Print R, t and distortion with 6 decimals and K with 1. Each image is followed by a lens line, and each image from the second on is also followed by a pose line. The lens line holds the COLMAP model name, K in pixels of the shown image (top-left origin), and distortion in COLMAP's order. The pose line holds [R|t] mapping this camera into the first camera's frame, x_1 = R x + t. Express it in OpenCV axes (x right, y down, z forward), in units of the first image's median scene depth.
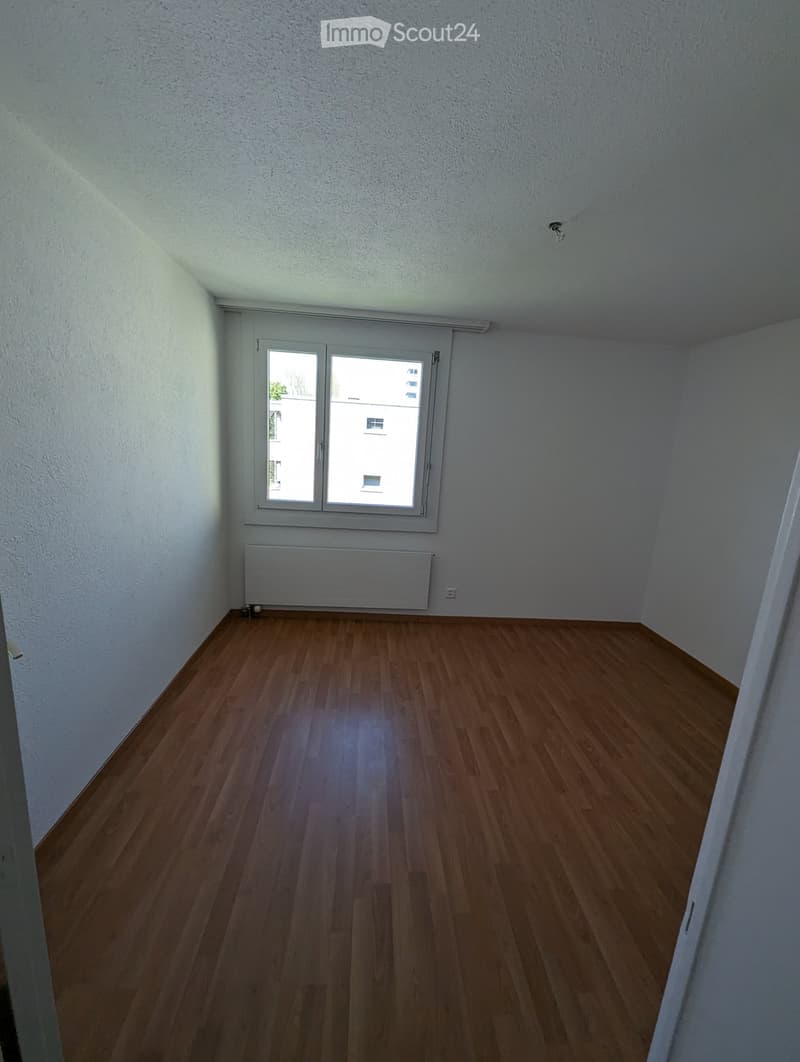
lens RADIAL K [[440.9, 0, 400.1], [0, 440.9, 536.8], [0, 0, 1]] dist [-0.003040, 0.000633]
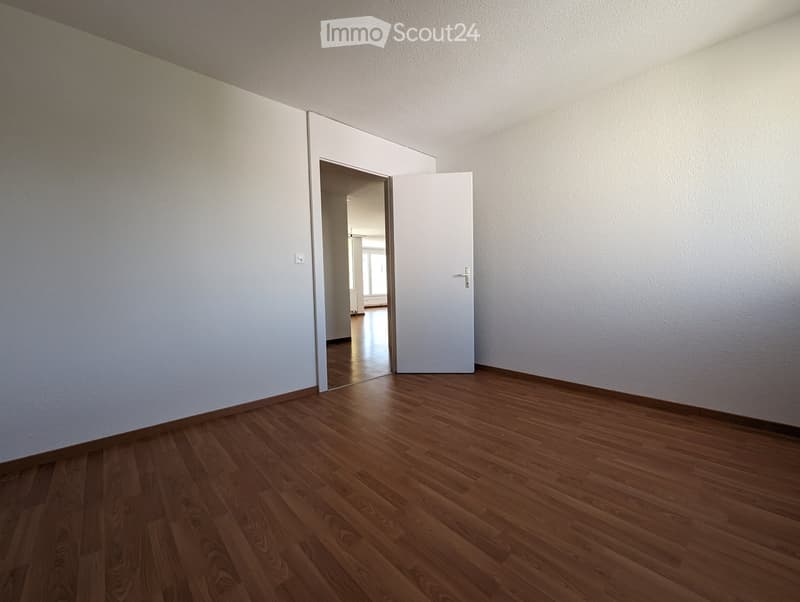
lens RADIAL K [[332.1, 0, 401.7], [0, 332.1, 302.6], [0, 0, 1]] dist [-0.003040, 0.000633]
pose [[-0.782565, -0.007717, -0.622521, 0.464165], [-0.159907, 0.968868, 0.189008, 0.000672], [0.601682, 0.247457, -0.759437, 0.917179]]
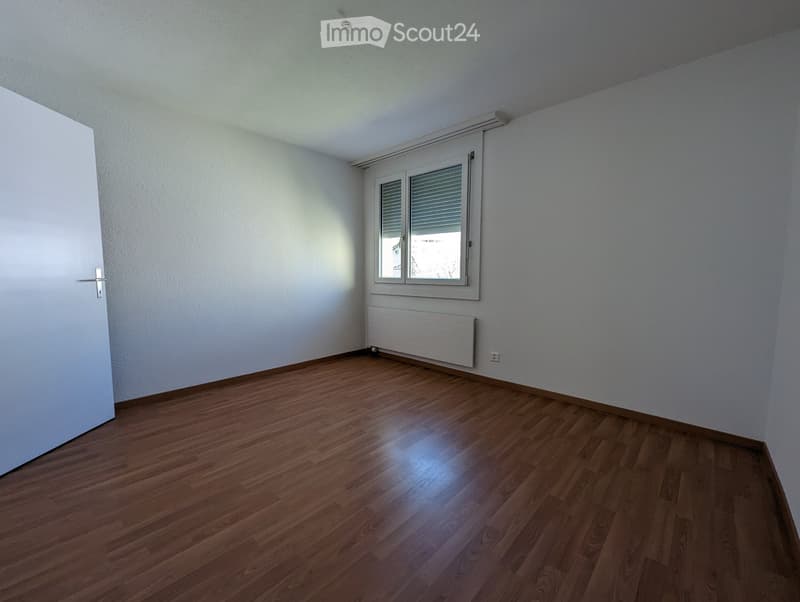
lens RADIAL K [[332.1, 0, 401.7], [0, 332.1, 302.6], [0, 0, 1]] dist [-0.003040, 0.000633]
pose [[0.686444, 0.005716, -0.727160, 0.608769], [-0.115480, 0.988136, -0.101247, 0.114362], [0.717955, 0.153473, 0.678960, 0.276203]]
